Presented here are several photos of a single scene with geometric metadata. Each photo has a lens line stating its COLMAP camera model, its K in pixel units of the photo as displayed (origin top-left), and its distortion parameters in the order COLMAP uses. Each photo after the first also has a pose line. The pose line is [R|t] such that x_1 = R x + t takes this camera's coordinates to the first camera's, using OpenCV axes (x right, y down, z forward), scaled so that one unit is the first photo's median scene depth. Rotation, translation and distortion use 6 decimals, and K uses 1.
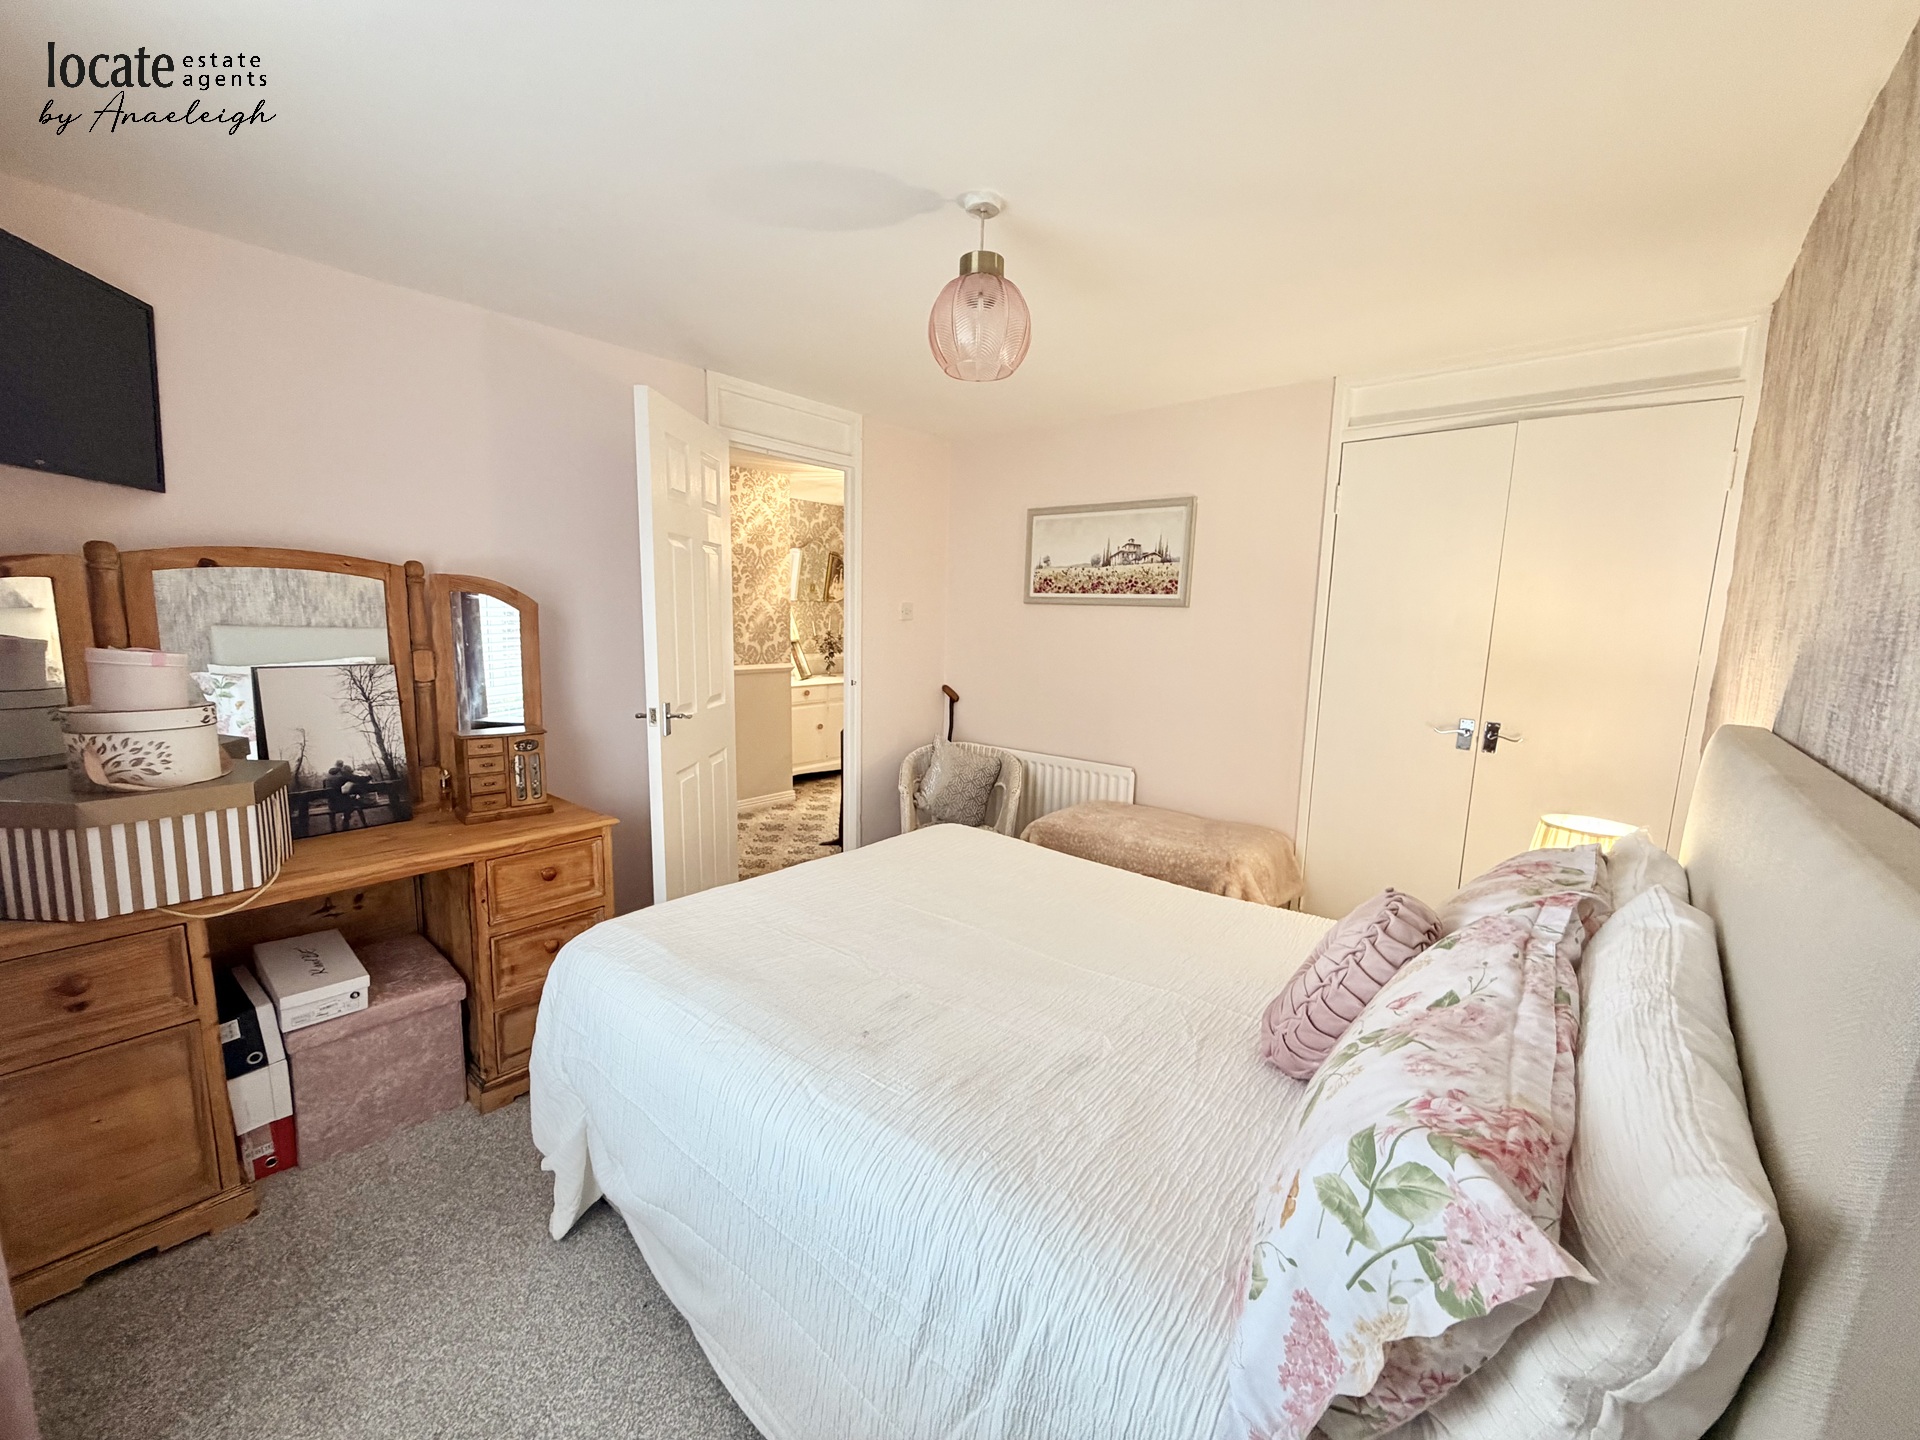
lens RADIAL K [[765.5, 0, 967.3], [0, 765.5, 720.6], [0, 0, 1]] dist [-0.001763, 0.000456]
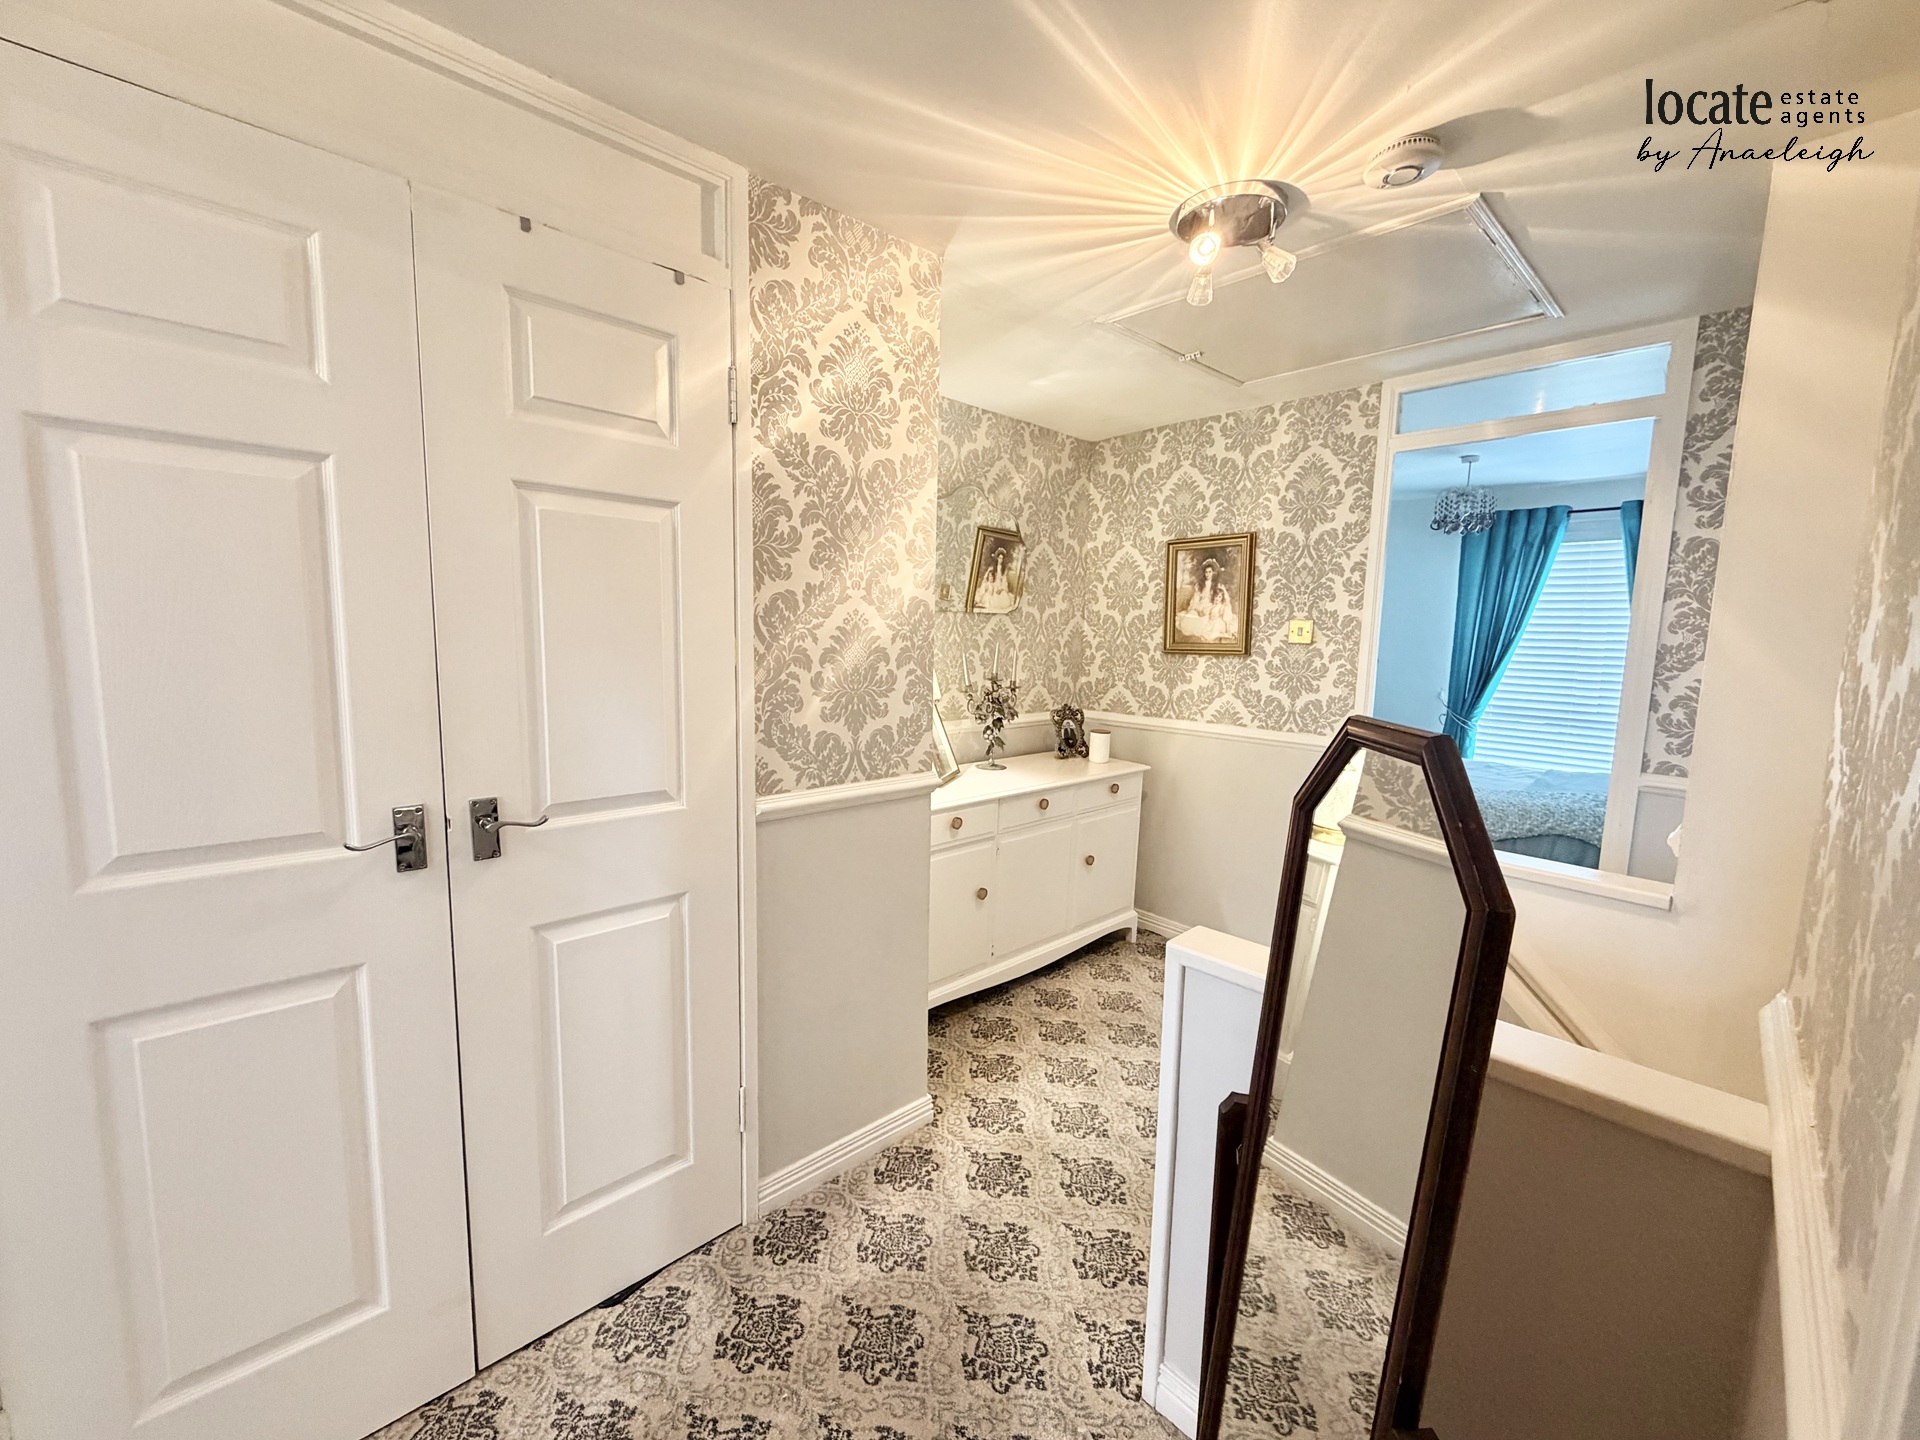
lens RADIAL K [[765.5, 0, 956.6], [0, 765.5, 719.1], [0, 0, 1]] dist [-0.001763, 0.000456]
pose [[0.991320, 0.013581, -0.130765, -0.177277], [-0.017044, 0.999532, -0.025404, -0.096131], [0.130359, 0.027412, 0.991088, 0.659128]]
